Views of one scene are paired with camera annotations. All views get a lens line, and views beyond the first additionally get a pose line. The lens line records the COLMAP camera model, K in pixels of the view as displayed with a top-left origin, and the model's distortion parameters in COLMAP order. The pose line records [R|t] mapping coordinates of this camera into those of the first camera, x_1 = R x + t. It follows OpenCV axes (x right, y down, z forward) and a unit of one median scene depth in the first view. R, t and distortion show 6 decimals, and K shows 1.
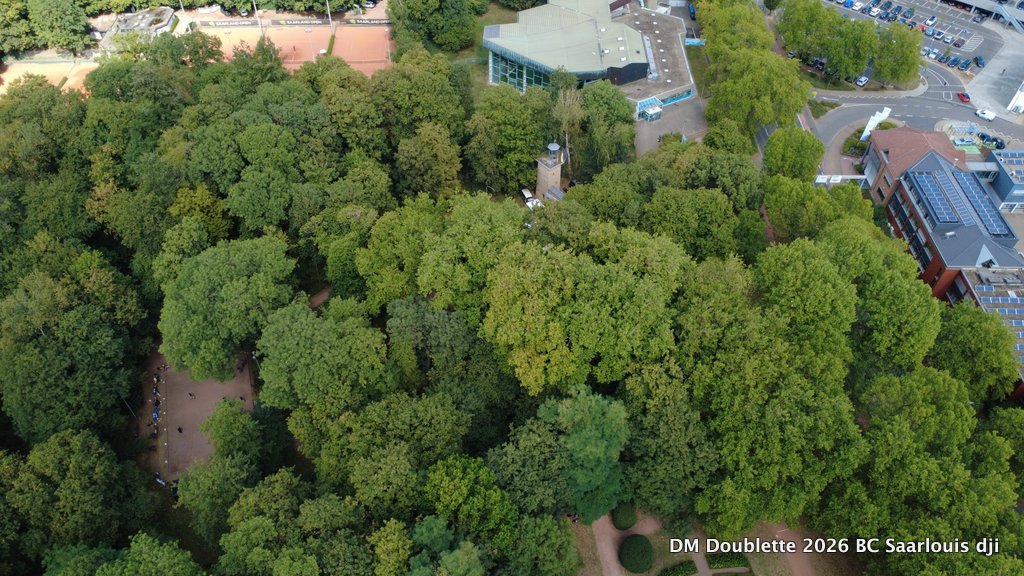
lens RADIAL K [[745.1, 0, 512.0], [0, 745.1, 288.0], [0, 0, 1]] dist [-0.004397, 0.002865]
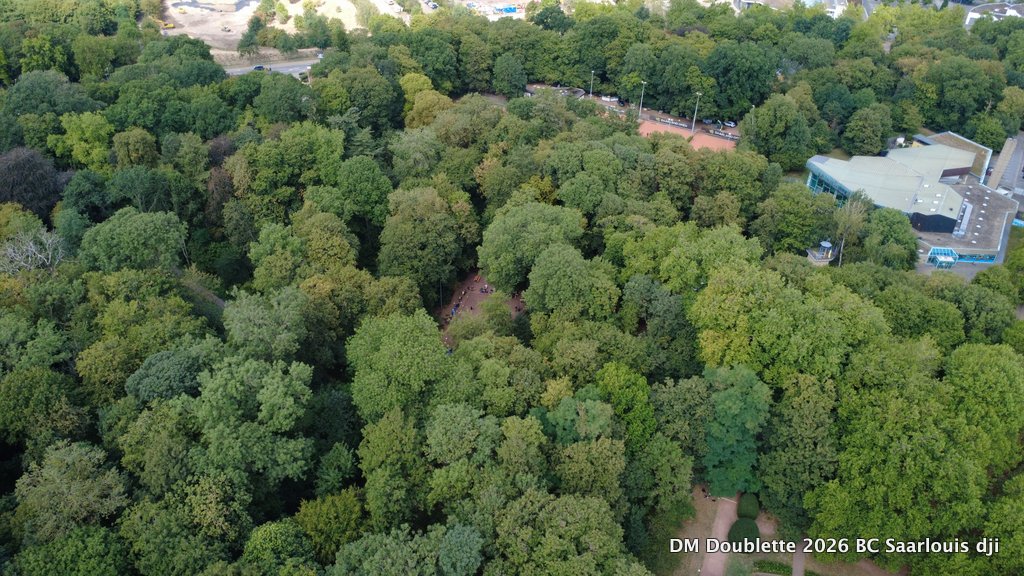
lens RADIAL K [[745.1, 0, 512.0], [0, 745.1, 288.0], [0, 0, 1]] dist [-0.004397, 0.002865]
pose [[0.840710, 0.321614, -0.435627, 0.185453], [-0.406823, 0.906090, -0.116176, 0.220416], [0.357353, 0.274893, 0.892599, -0.198258]]
